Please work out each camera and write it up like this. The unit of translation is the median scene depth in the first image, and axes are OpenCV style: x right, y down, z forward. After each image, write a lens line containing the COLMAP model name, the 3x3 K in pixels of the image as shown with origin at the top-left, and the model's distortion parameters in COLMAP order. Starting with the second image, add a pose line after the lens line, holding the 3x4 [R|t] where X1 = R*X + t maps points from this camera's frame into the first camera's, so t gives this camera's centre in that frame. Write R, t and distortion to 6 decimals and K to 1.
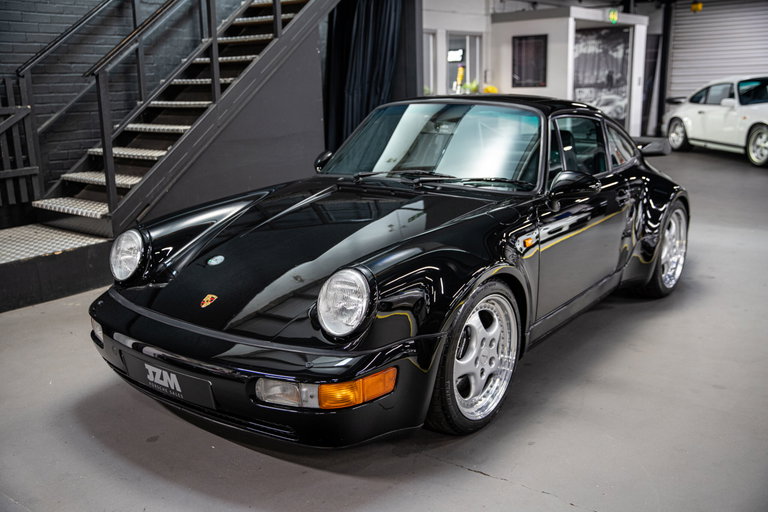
lens RADIAL K [[719.8, 0, 384.0], [0, 719.8, 256.0], [0, 0, 1]] dist [0.008062, 0.017501]
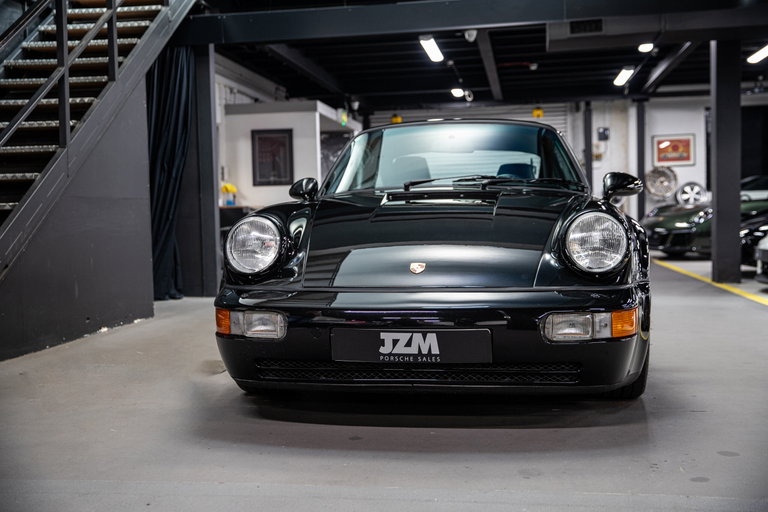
lens RADIAL K [[884.9, 0, 384.0], [0, 884.9, 256.0], [0, 0, 1]] dist [0.049892, 0.024667]
pose [[0.881728, -0.014314, 0.471540, -0.192604], [0.109702, 0.978361, -0.175431, 0.056903], [-0.458825, 0.206412, 0.864218, 0.008816]]
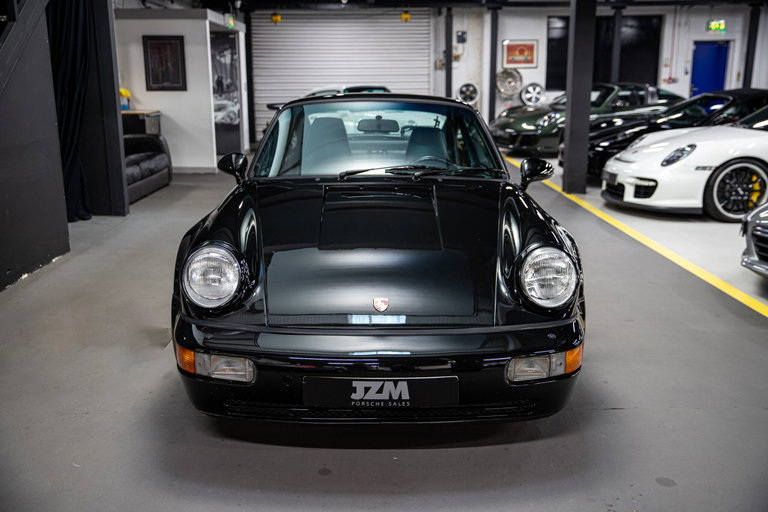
lens RADIAL K [[763.5, 0, 384.0], [0, 763.5, 256.0], [0, 0, 1]] dist [0.011637, 0.035545]
pose [[0.789917, -0.114649, 0.602401, -0.197556], [0.127908, 0.991564, 0.020991, -0.005091], [-0.599726, 0.060471, 0.797918, 0.045977]]
